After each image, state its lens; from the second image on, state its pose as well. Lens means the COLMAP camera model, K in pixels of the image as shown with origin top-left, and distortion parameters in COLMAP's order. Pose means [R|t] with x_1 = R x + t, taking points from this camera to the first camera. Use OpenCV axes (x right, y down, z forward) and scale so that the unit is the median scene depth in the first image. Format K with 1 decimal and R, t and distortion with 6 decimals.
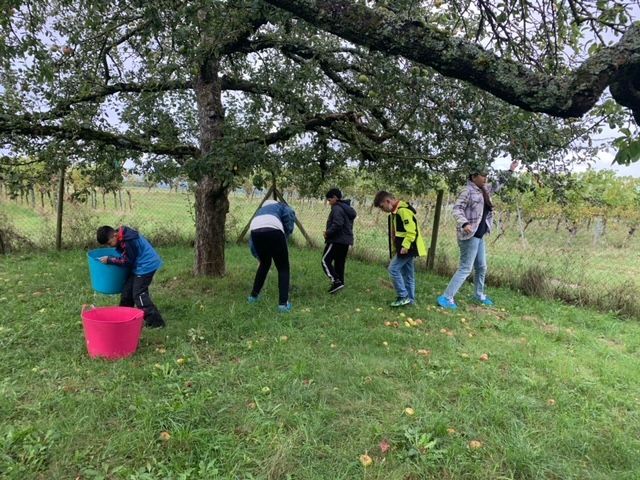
lens RADIAL K [[455.0, 0, 318.2], [0, 455.0, 243.3], [0, 0, 1]] dist [0.000396, -0.004509]
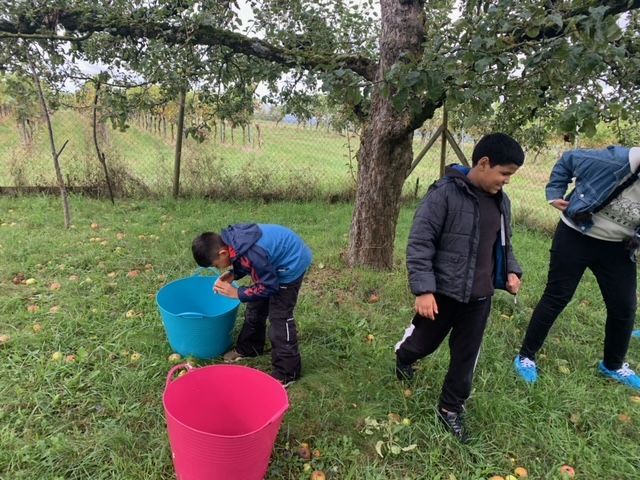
lens RADIAL K [[455.0, 0, 318.2], [0, 455.0, 243.3], [0, 0, 1]] dist [0.000396, -0.004509]
pose [[0.965120, 0.102497, -0.240912, -0.130606], [-0.070077, 0.987739, 0.139500, -0.038178], [0.252257, -0.117752, 0.960469, 0.295463]]
